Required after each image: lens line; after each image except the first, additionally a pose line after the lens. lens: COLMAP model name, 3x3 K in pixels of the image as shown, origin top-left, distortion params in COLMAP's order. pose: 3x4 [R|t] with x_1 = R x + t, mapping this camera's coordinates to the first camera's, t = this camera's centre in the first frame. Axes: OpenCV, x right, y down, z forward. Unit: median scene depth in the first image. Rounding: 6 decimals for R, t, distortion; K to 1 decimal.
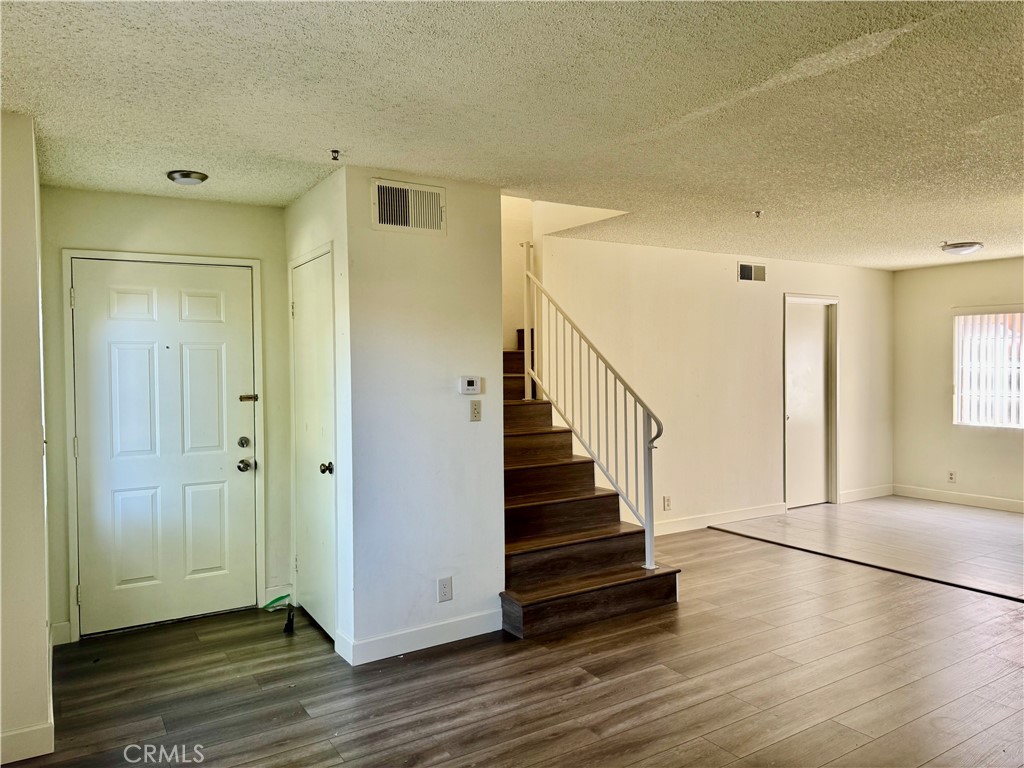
lens RADIAL K [[723.9, 0, 509.5], [0, 723.9, 390.0], [0, 0, 1]] dist [0.063355, -0.076256]
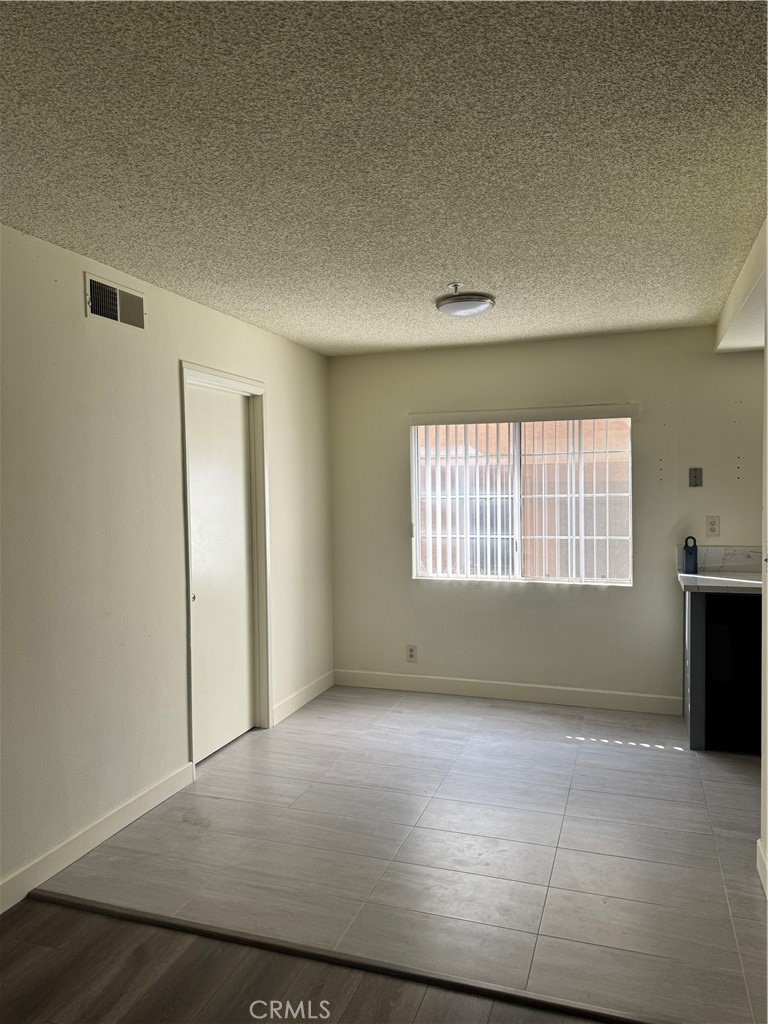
lens RADIAL K [[723.9, 0, 381.1], [0, 723.9, 513.4], [0, 0, 1]] dist [0.063355, -0.076256]
pose [[0.782175, -0.028073, 0.622426, 0.256629], [0.027144, 0.999571, 0.010973, -0.041016], [-0.622467, 0.008312, 0.782602, 0.799315]]
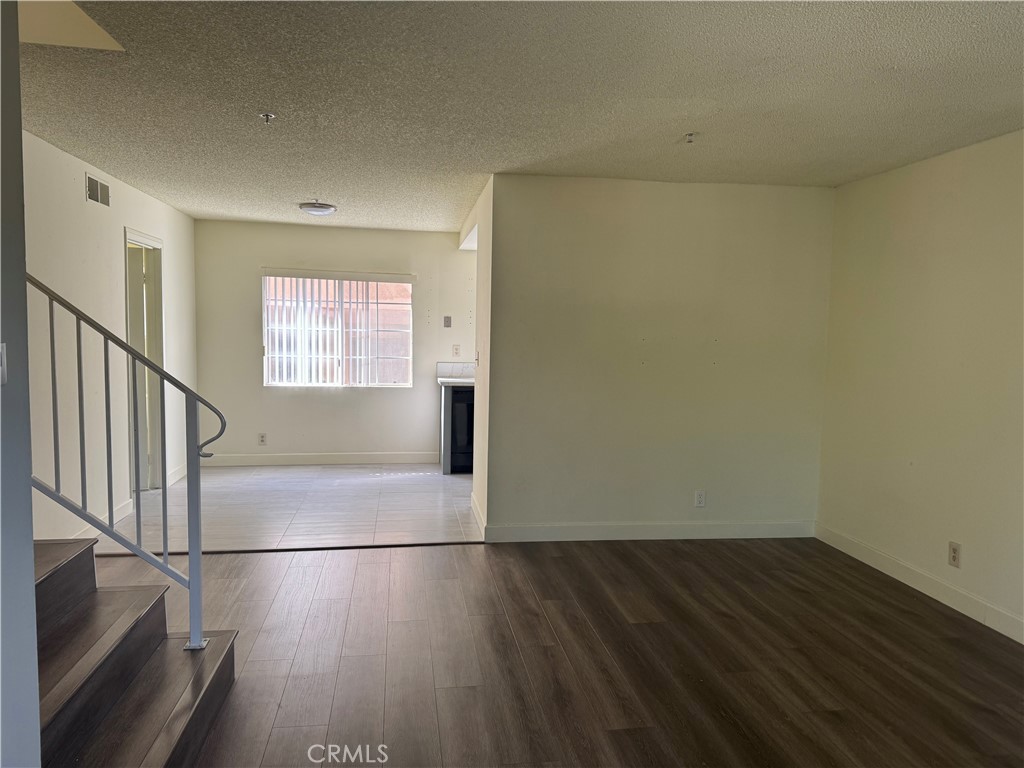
lens RADIAL K [[723.9, 0, 513.1], [0, 723.9, 390.2], [0, 0, 1]] dist [0.063355, -0.076256]
pose [[0.397304, -0.059275, 0.915771, -0.269616], [0.002752, 0.997984, 0.063402, -0.015840], [-0.917683, -0.022670, 0.396666, 0.505791]]
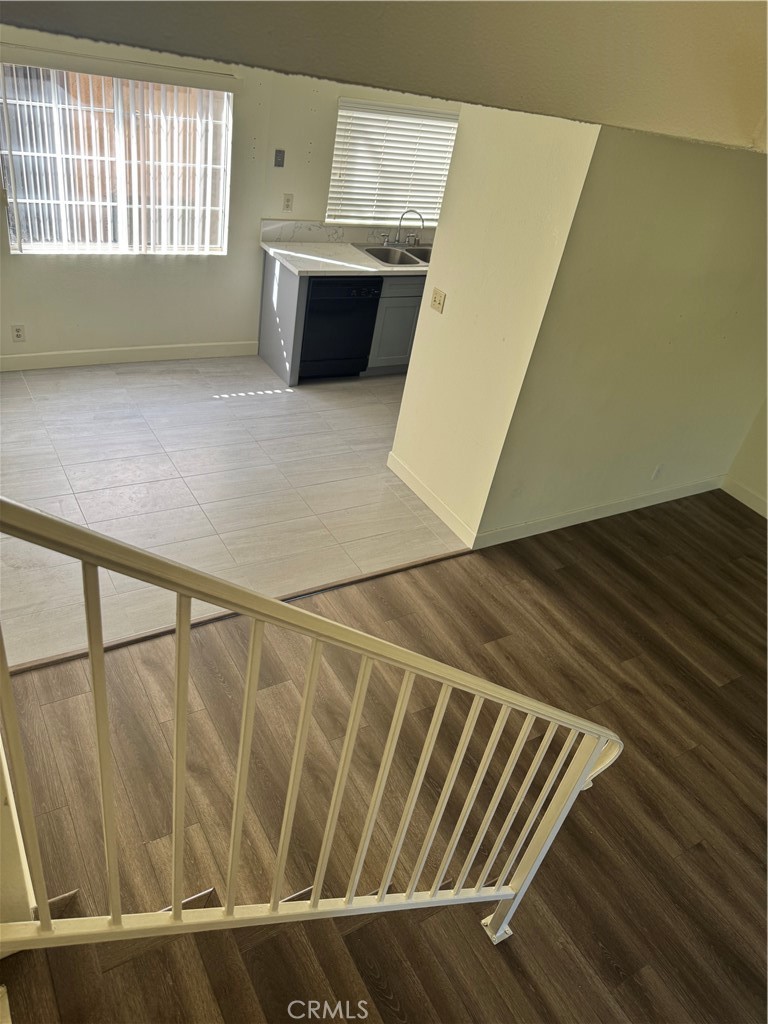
lens RADIAL K [[723.9, 0, 385.9], [0, 723.9, 518.4], [0, 0, 1]] dist [0.063355, -0.076256]
pose [[0.014470, -0.563069, 0.826283, -0.075004], [-0.136052, 0.817576, 0.559518, -0.278585], [-0.990596, -0.120514, -0.064777, 1.158861]]
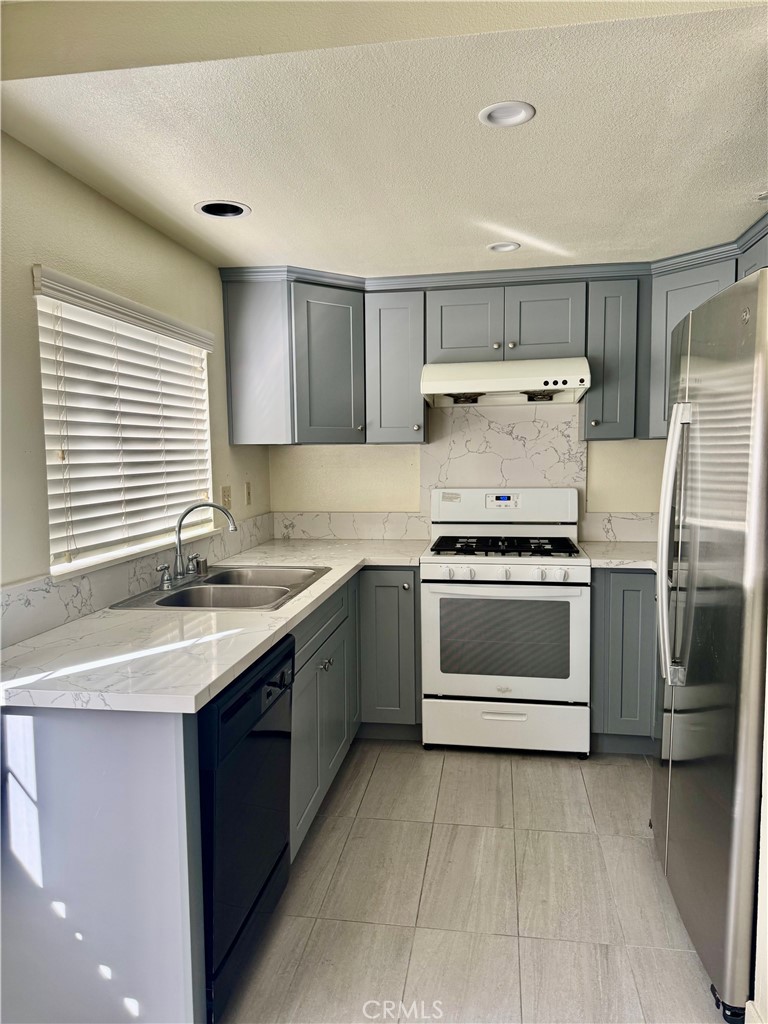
lens RADIAL K [[723.9, 0, 382.0], [0, 723.9, 521.2], [0, 0, 1]] dist [0.063355, -0.076256]
pose [[-0.748597, -0.049076, 0.661206, 0.816890], [0.037062, 0.992600, 0.115633, -0.050002], [-0.661988, 0.111068, -0.741239, 1.451297]]
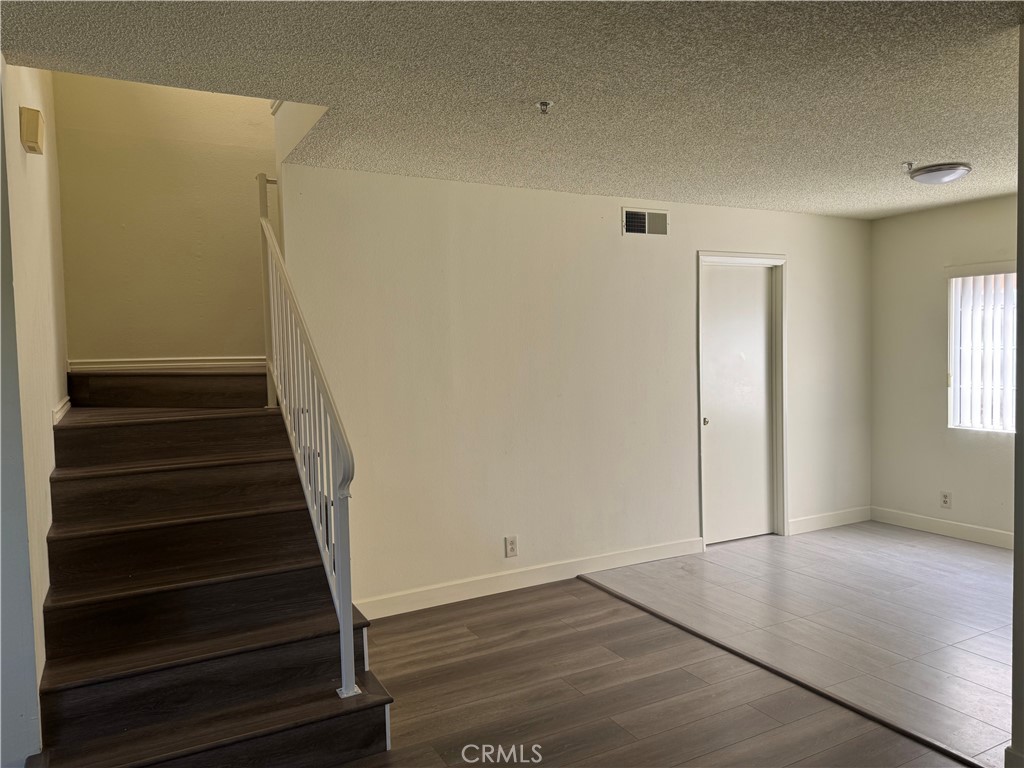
lens RADIAL K [[723.9, 0, 507.1], [0, 723.9, 391.7], [0, 0, 1]] dist [0.063355, -0.076256]
pose [[0.997120, -0.008719, -0.075336, 0.377926], [0.010814, 0.999564, 0.027457, -0.023068], [0.075064, -0.028193, 0.996780, 0.412108]]
